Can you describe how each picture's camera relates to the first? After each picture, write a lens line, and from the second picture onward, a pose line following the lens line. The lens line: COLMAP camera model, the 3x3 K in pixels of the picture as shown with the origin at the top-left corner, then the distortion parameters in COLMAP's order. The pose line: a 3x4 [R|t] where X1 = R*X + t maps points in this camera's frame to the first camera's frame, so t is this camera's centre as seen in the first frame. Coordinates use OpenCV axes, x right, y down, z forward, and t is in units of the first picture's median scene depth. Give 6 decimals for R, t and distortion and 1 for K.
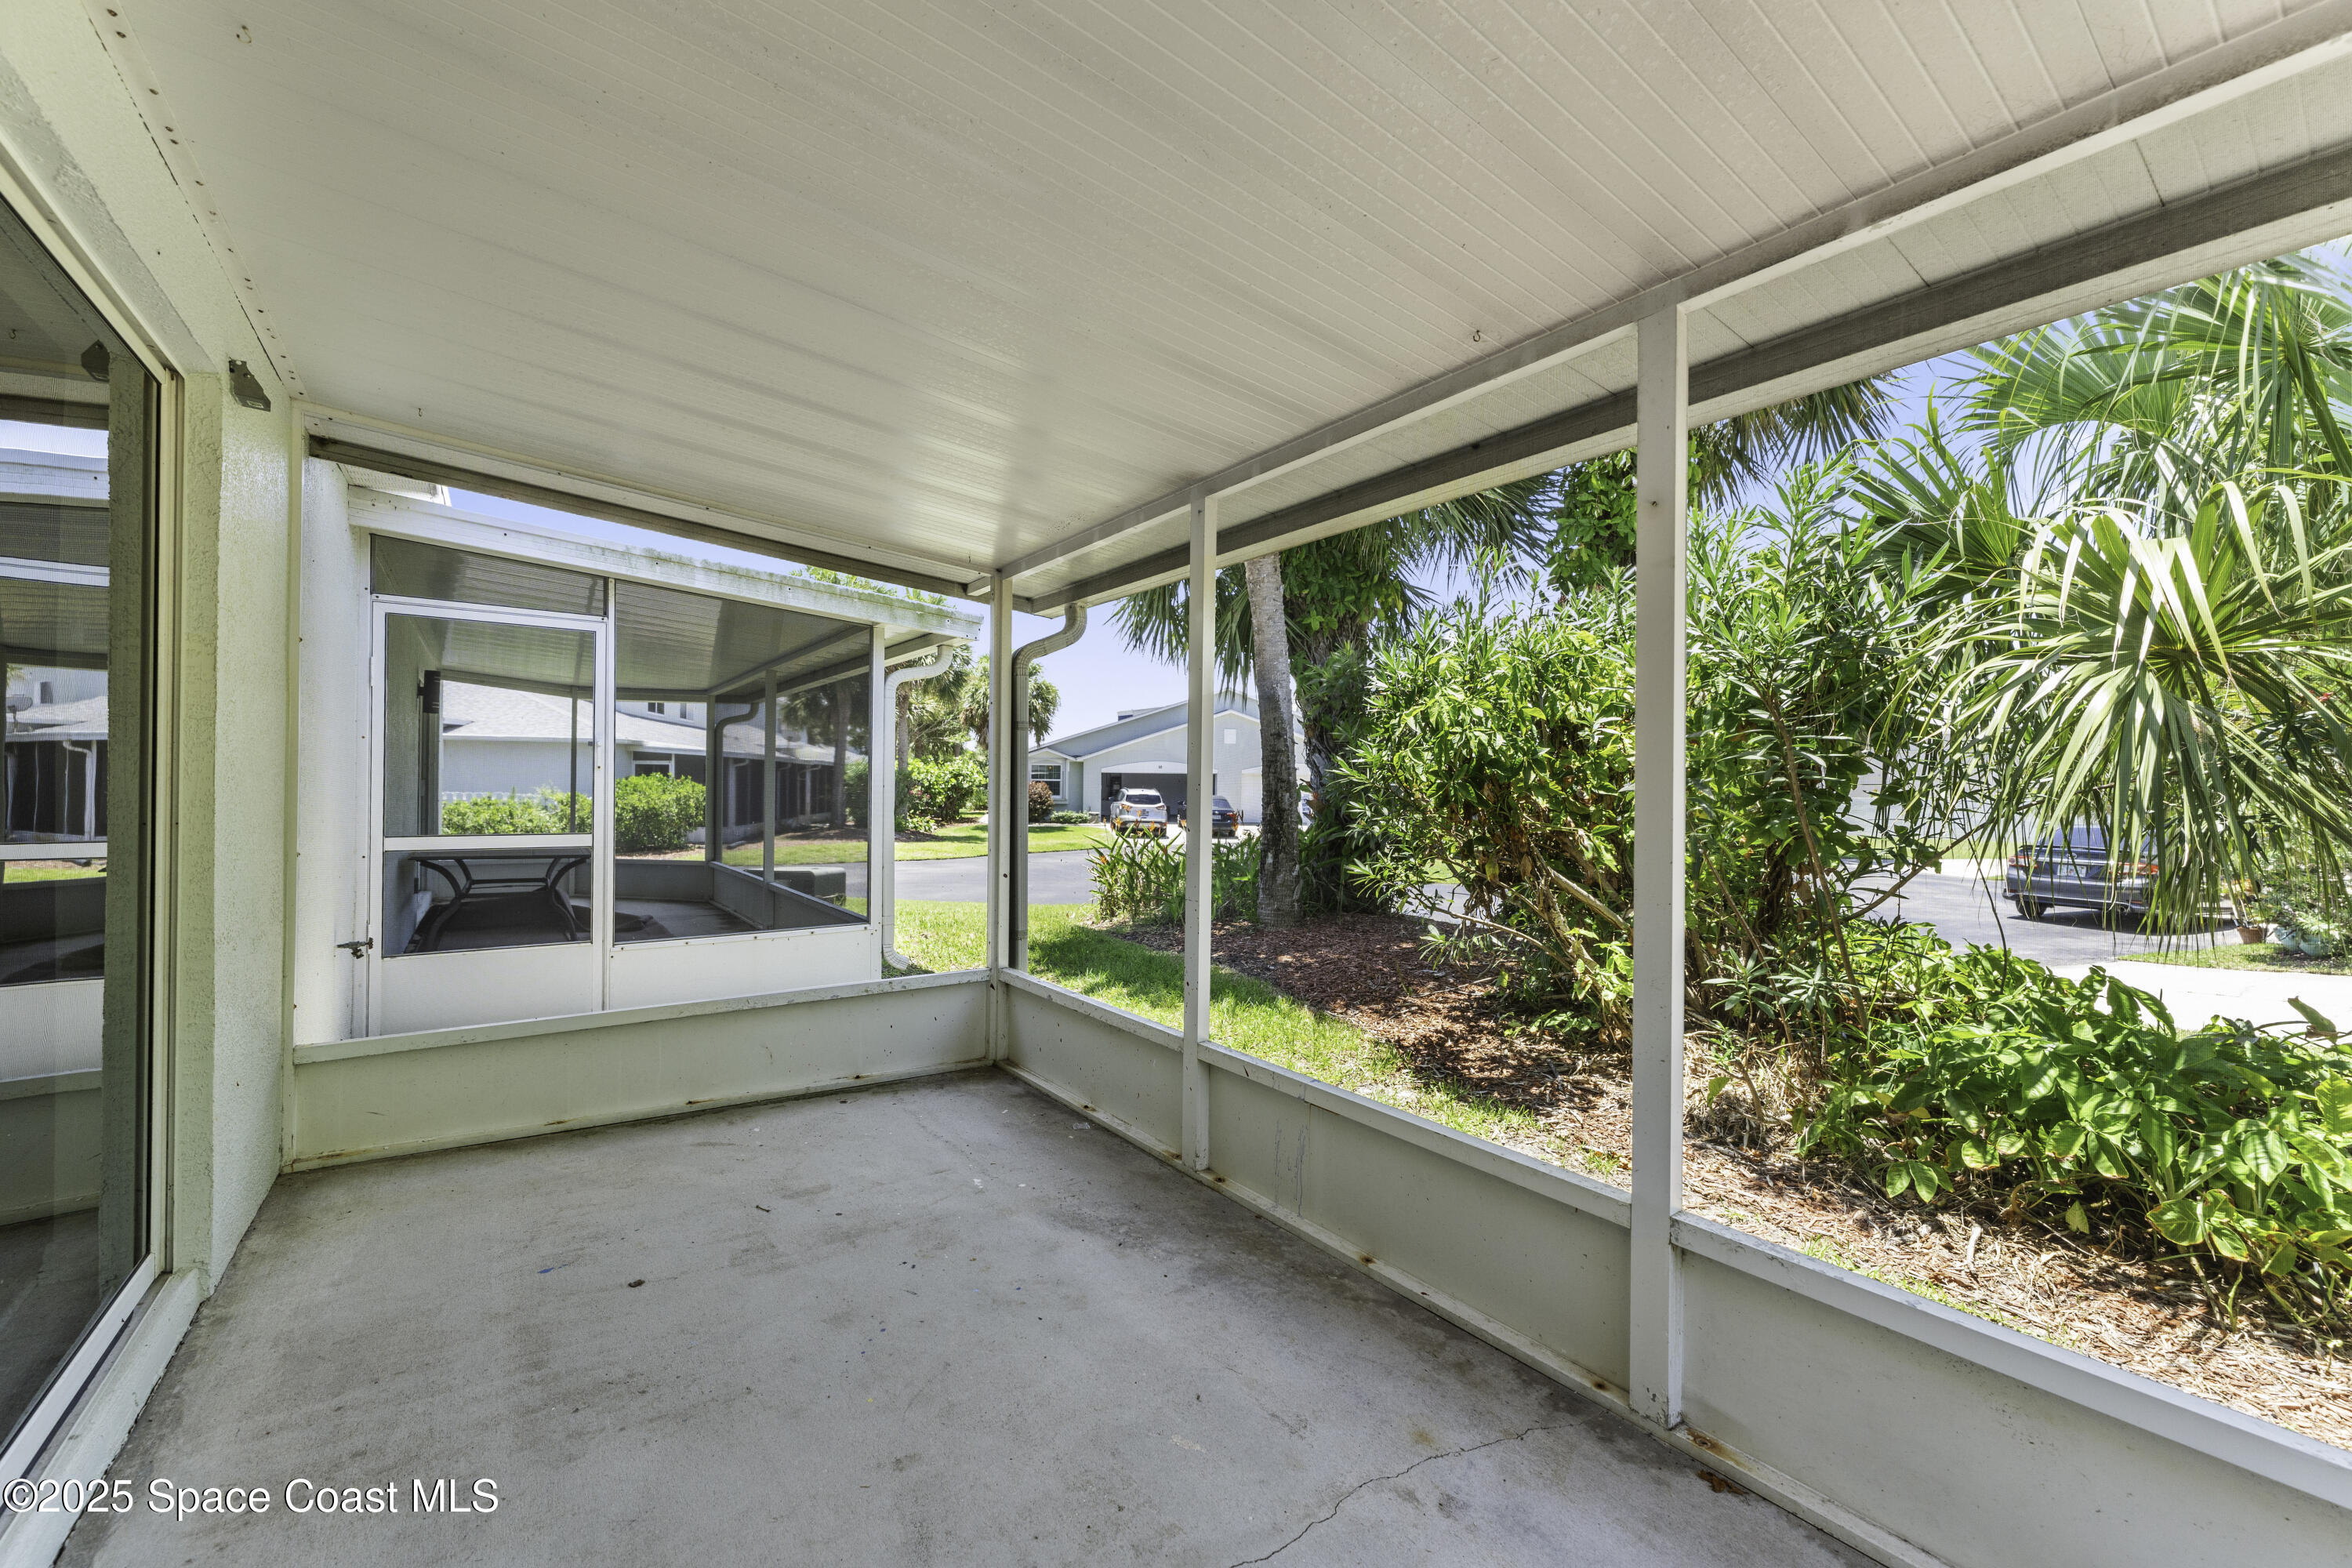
lens RADIAL K [[933.7, 0, 1180.1], [0, 933.7, 786.1], [0, 0, 1]] dist [-0.001775, -0.000172]
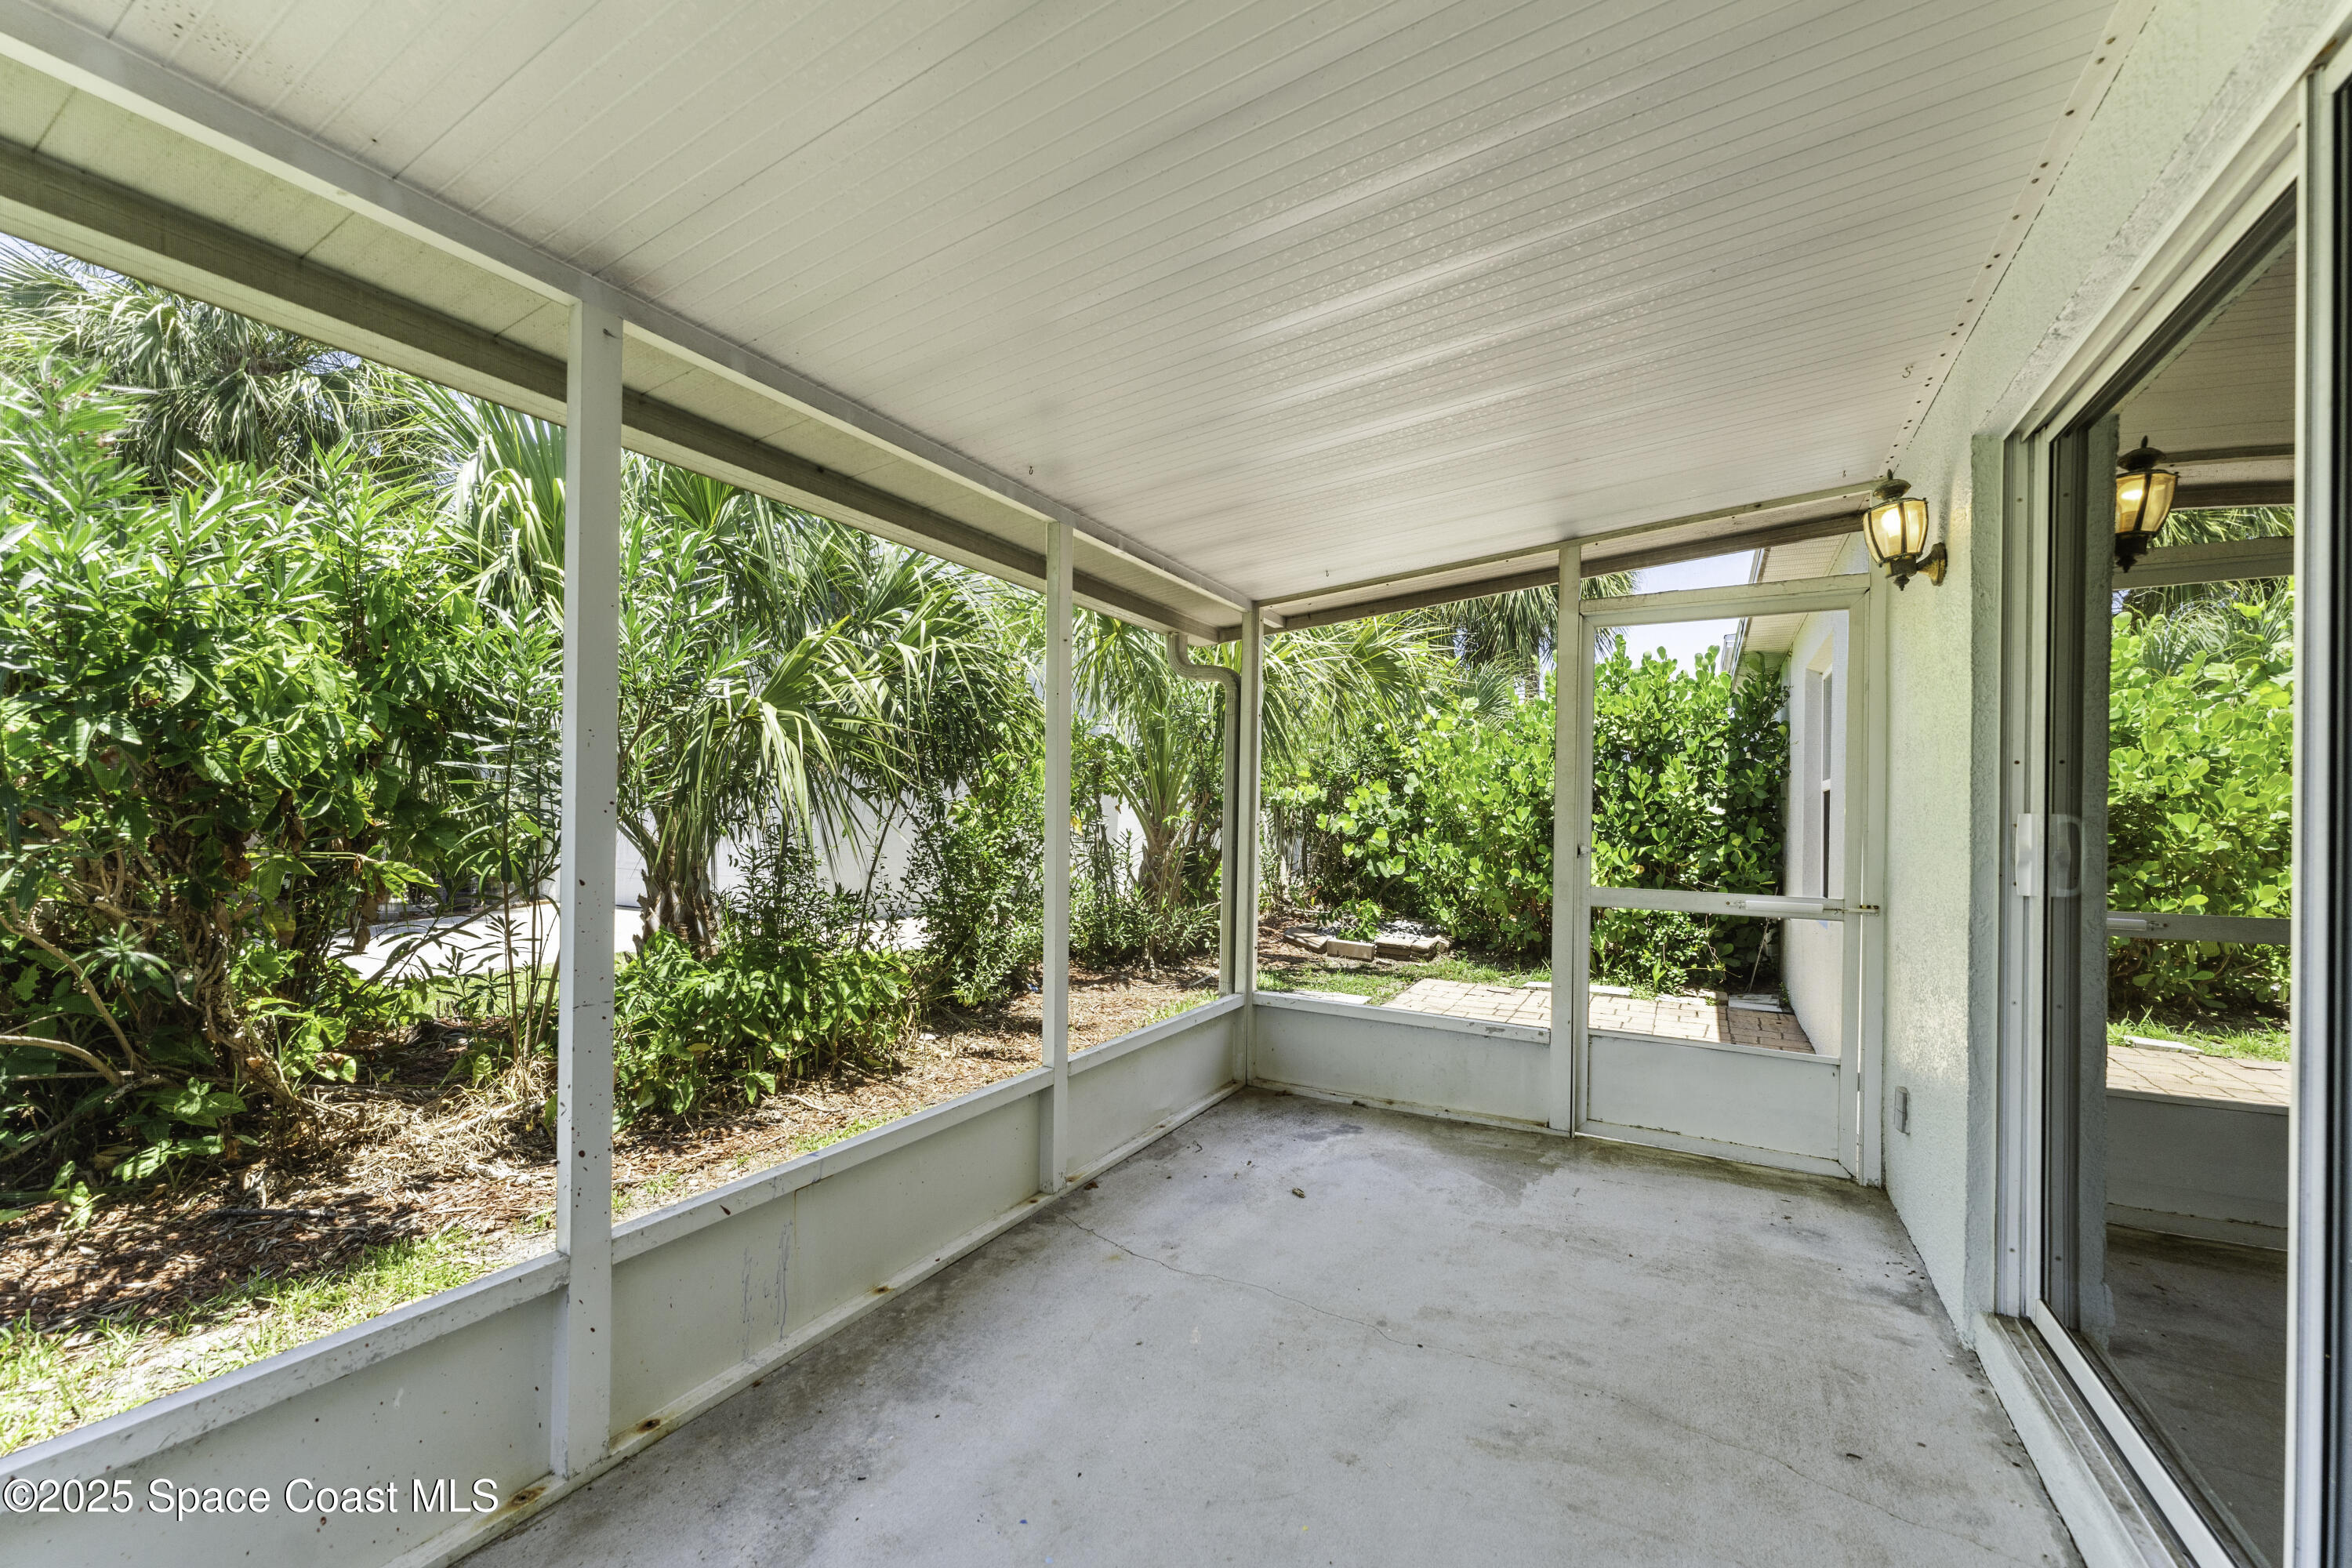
lens RADIAL K [[933.7, 0, 1175.2], [0, 933.7, 801.6], [0, 0, 1]] dist [-0.001775, -0.000172]
pose [[-0.416536, -0.003704, 0.909111, -0.786780], [-0.020654, 0.999772, -0.005390, -0.006517], [-0.908884, -0.021022, -0.416518, 1.094988]]
